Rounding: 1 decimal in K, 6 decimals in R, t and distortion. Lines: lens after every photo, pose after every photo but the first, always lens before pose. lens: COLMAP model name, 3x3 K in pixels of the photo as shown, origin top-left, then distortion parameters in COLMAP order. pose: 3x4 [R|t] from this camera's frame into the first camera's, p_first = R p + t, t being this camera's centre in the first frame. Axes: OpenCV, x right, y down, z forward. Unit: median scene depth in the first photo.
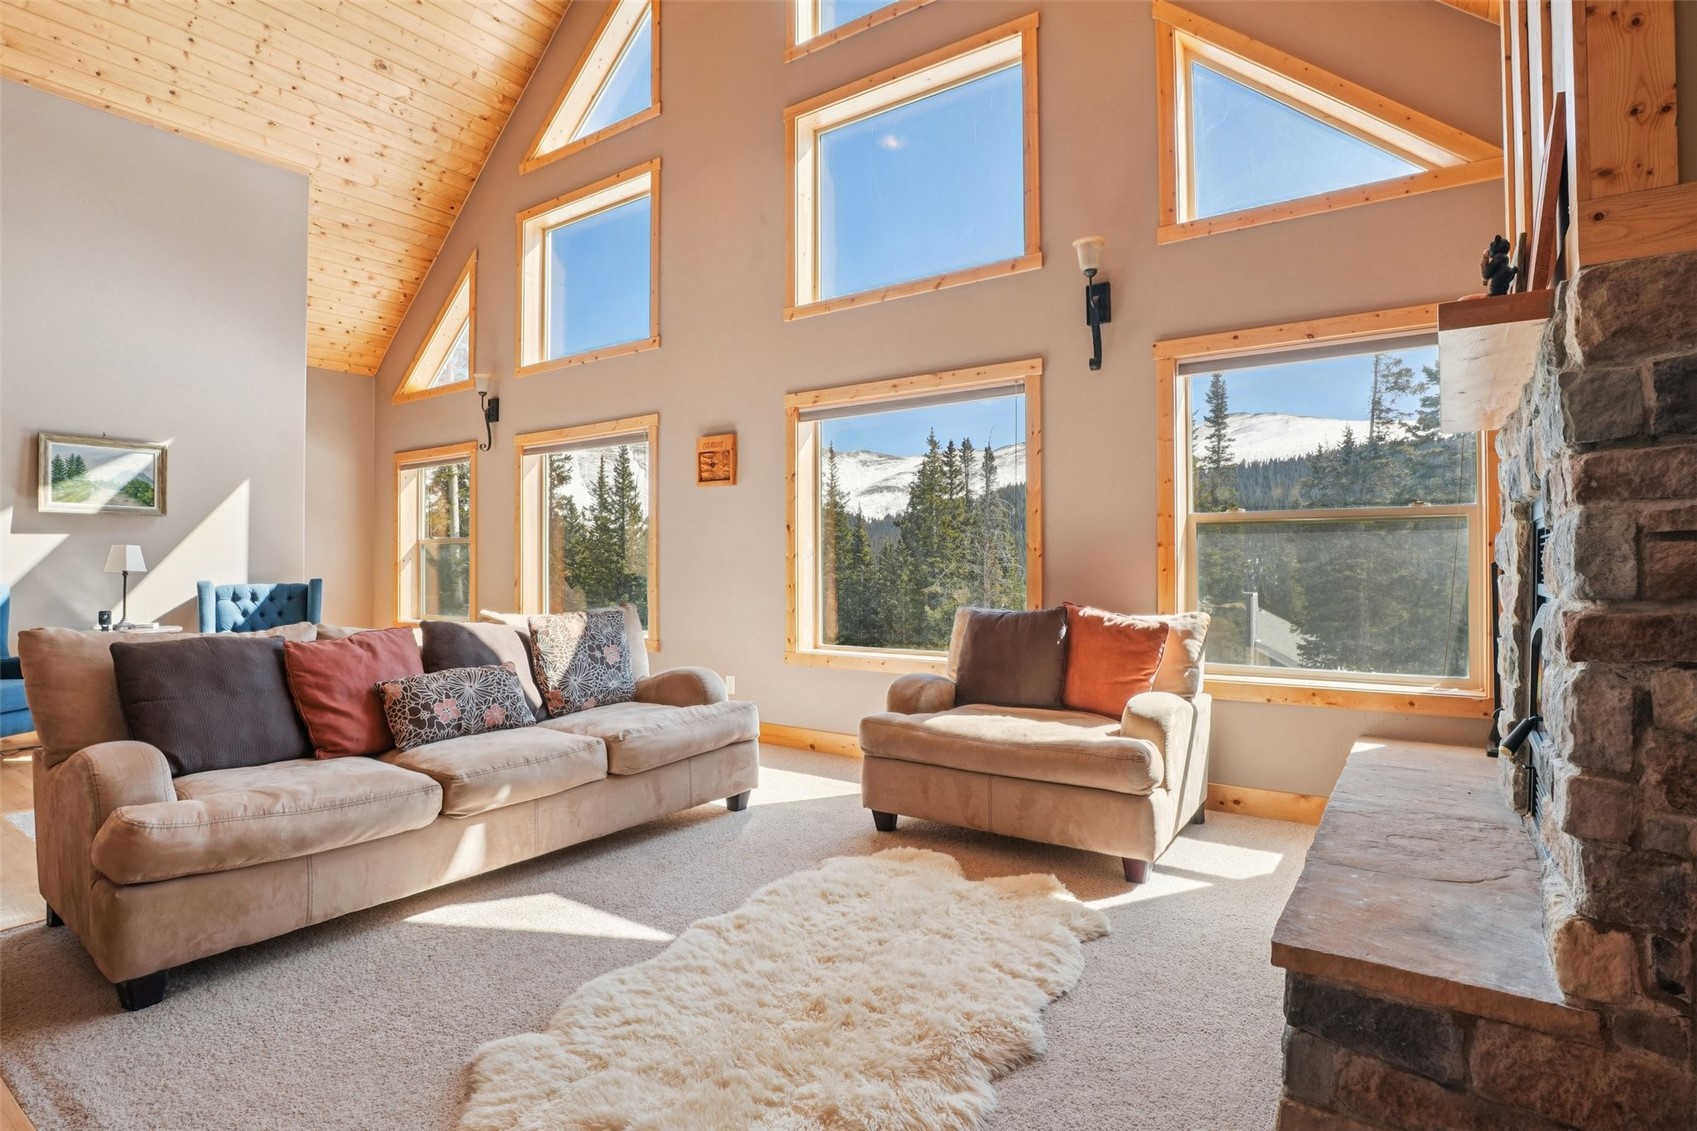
lens RADIAL K [[876.9, 0, 848.5], [0, 876.9, 565.5], [0, 0, 1]] dist [-0.061794, -0.000546]
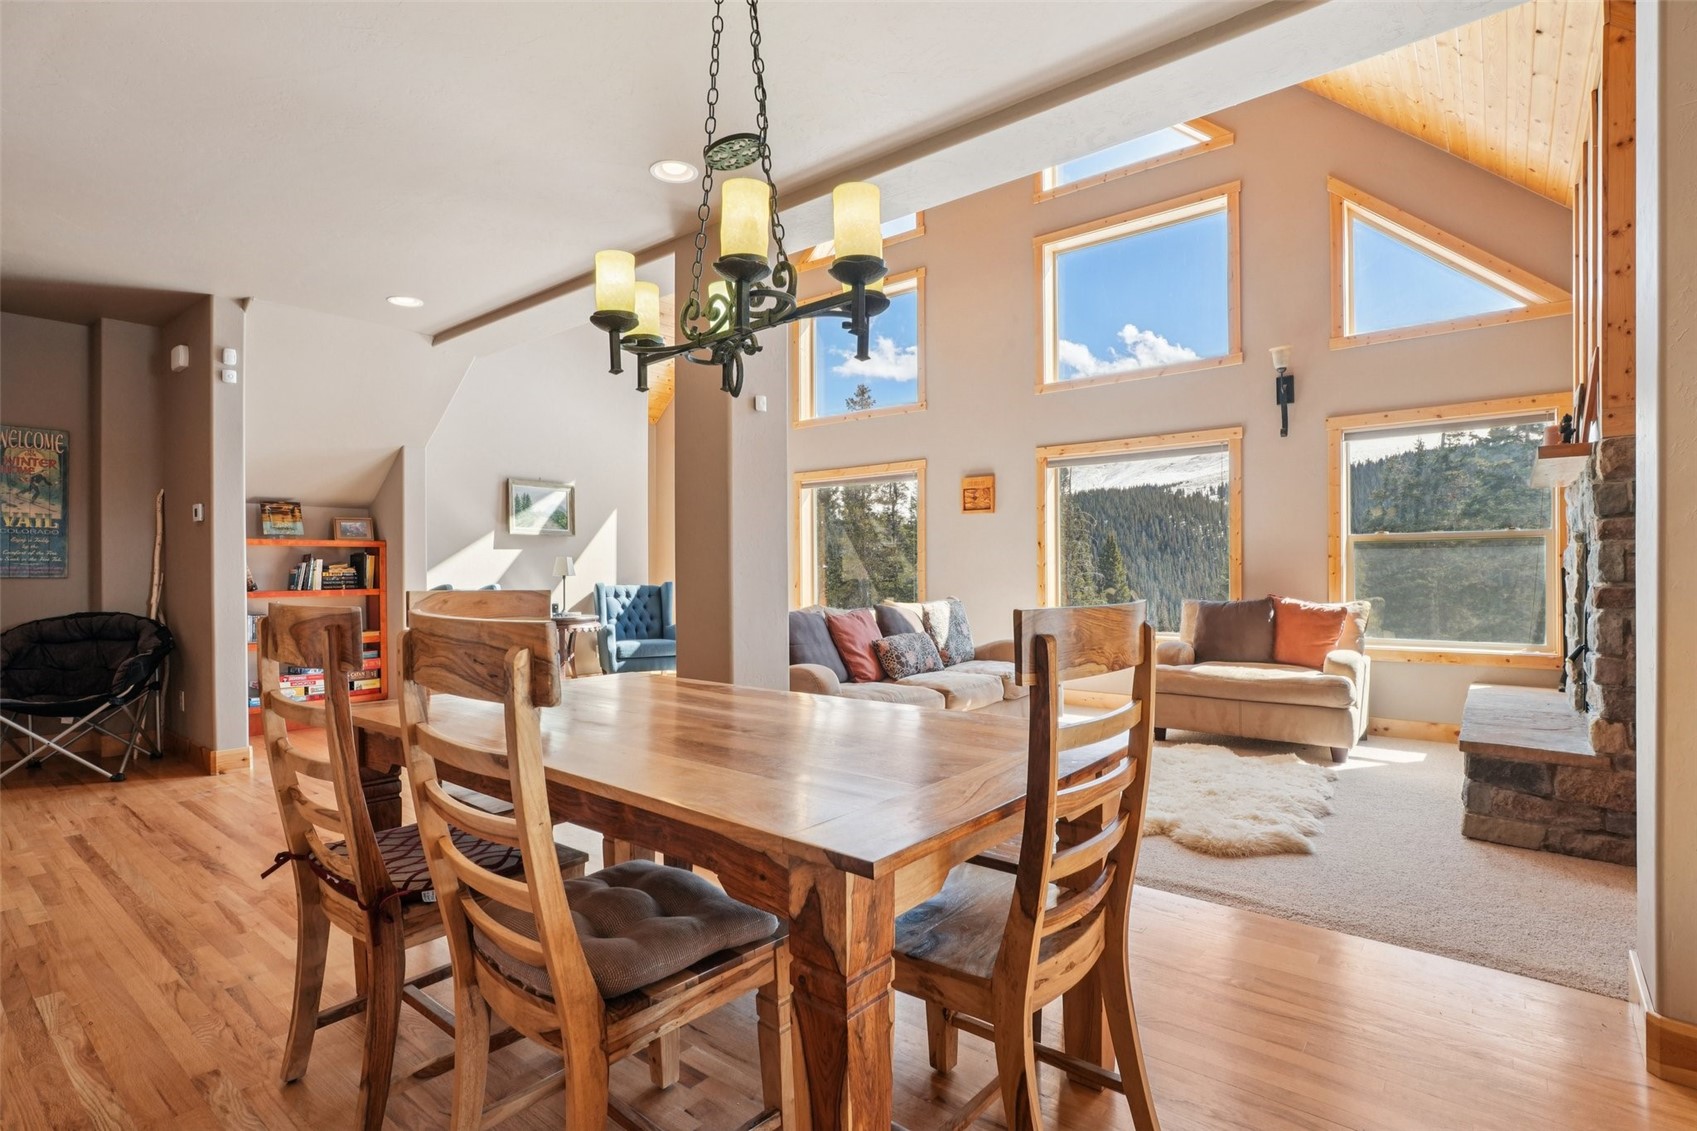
lens RADIAL K [[835.2, 0, 846.0], [0, 835.2, 582.5], [0, 0, 1]] dist [-0.058520, -0.008397]
pose [[0.996383, -0.000182, -0.084979, -0.397130], [0.000985, 0.999955, 0.009416, 0.008020], [0.084974, -0.009466, 0.996338, -0.520736]]
